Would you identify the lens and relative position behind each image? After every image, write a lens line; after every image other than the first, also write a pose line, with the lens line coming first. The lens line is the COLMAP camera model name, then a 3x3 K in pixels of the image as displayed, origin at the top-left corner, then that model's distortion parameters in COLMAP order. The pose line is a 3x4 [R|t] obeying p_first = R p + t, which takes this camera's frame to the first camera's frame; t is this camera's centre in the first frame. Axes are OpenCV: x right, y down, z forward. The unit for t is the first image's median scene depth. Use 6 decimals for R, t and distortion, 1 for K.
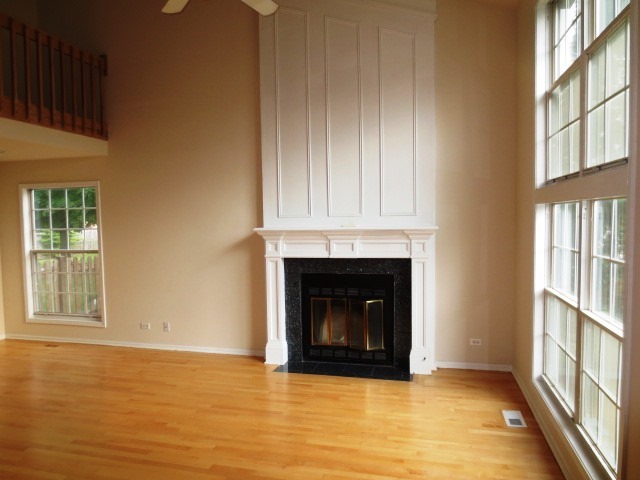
lens RADIAL K [[457.9, 0, 316.7], [0, 457.9, 242.0], [0, 0, 1]] dist [-0.033267, 0.020756]
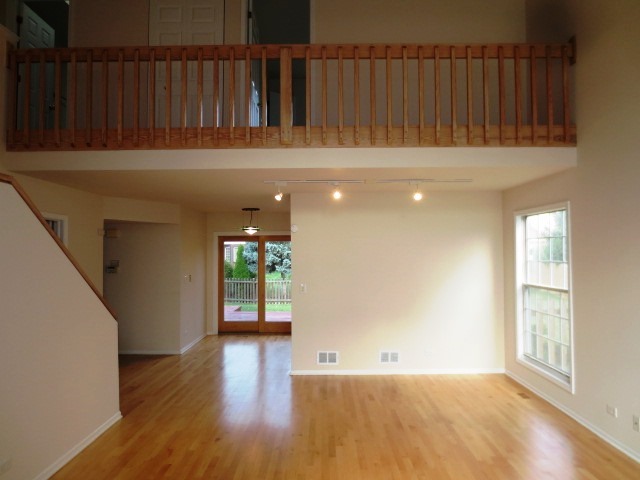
lens RADIAL K [[457.9, 0, 319.2], [0, 457.9, 235.1], [0, 0, 1]] dist [-0.033267, 0.020756]
pose [[0.244291, -0.025333, -0.969371, 0.182885], [-0.055225, 0.997673, -0.039990, -0.022640], [0.968128, 0.063302, 0.242323, 0.442075]]
